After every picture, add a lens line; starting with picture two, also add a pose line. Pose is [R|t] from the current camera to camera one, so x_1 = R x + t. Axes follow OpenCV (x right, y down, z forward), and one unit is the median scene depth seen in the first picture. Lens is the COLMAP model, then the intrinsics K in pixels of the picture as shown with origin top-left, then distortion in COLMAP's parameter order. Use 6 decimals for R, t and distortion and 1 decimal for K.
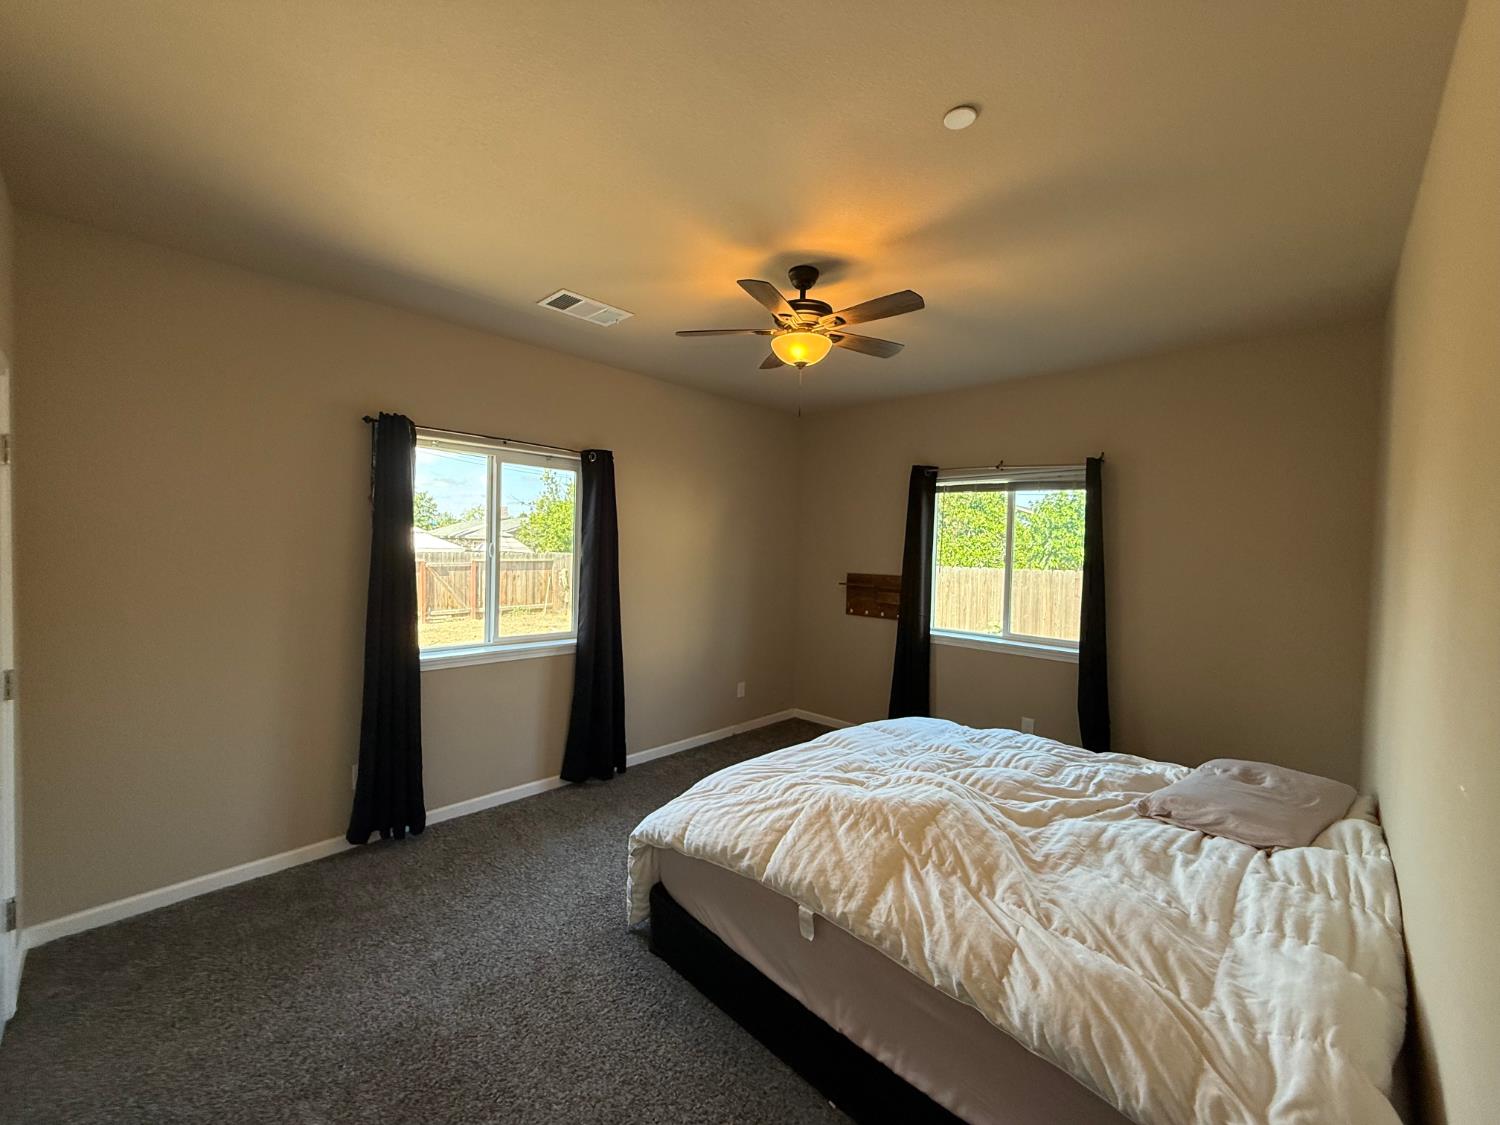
lens RADIAL K [[597.1, 0, 745.7], [0, 597.1, 563.0], [0, 0, 1]] dist [-0.001105, -0.000009]
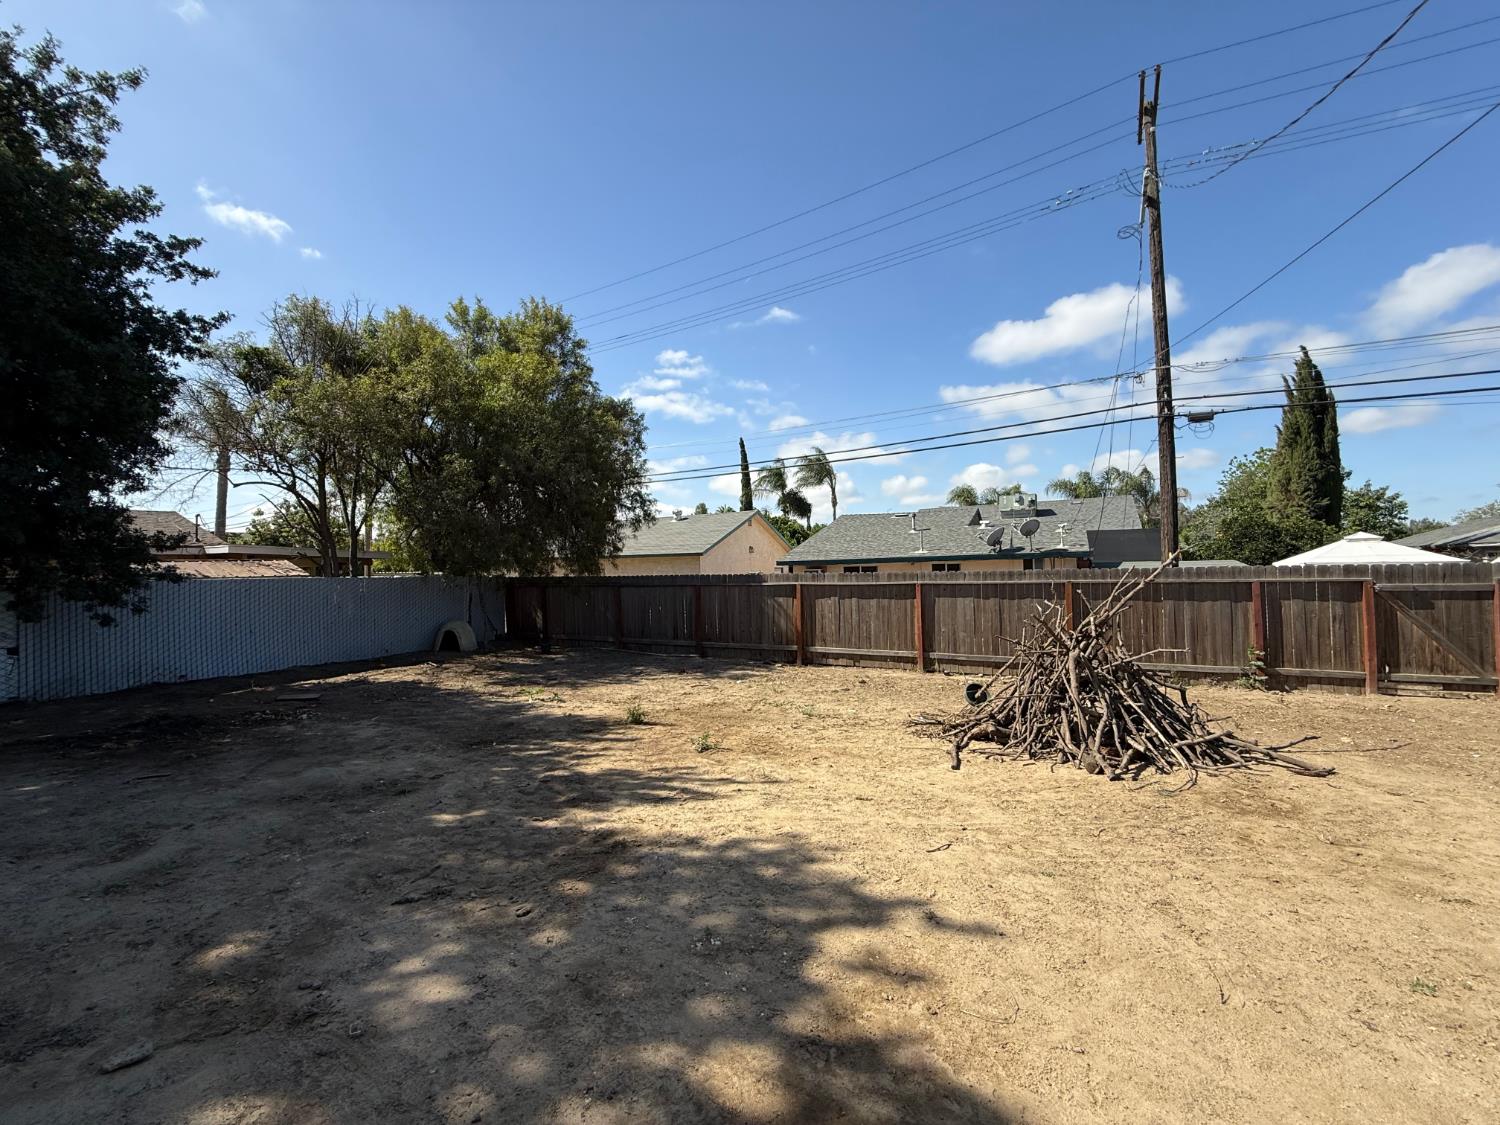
lens RADIAL K [[616.6, 0, 730.4], [0, 616.6, 561.2], [0, 0, 1]] dist [-0.000156, 0.000465]
pose [[0.256288, -0.041387, -0.965714, -0.126052], [-0.003882, 0.999031, -0.043846, 0.005232], [0.966593, 0.014986, 0.255879, 0.254567]]
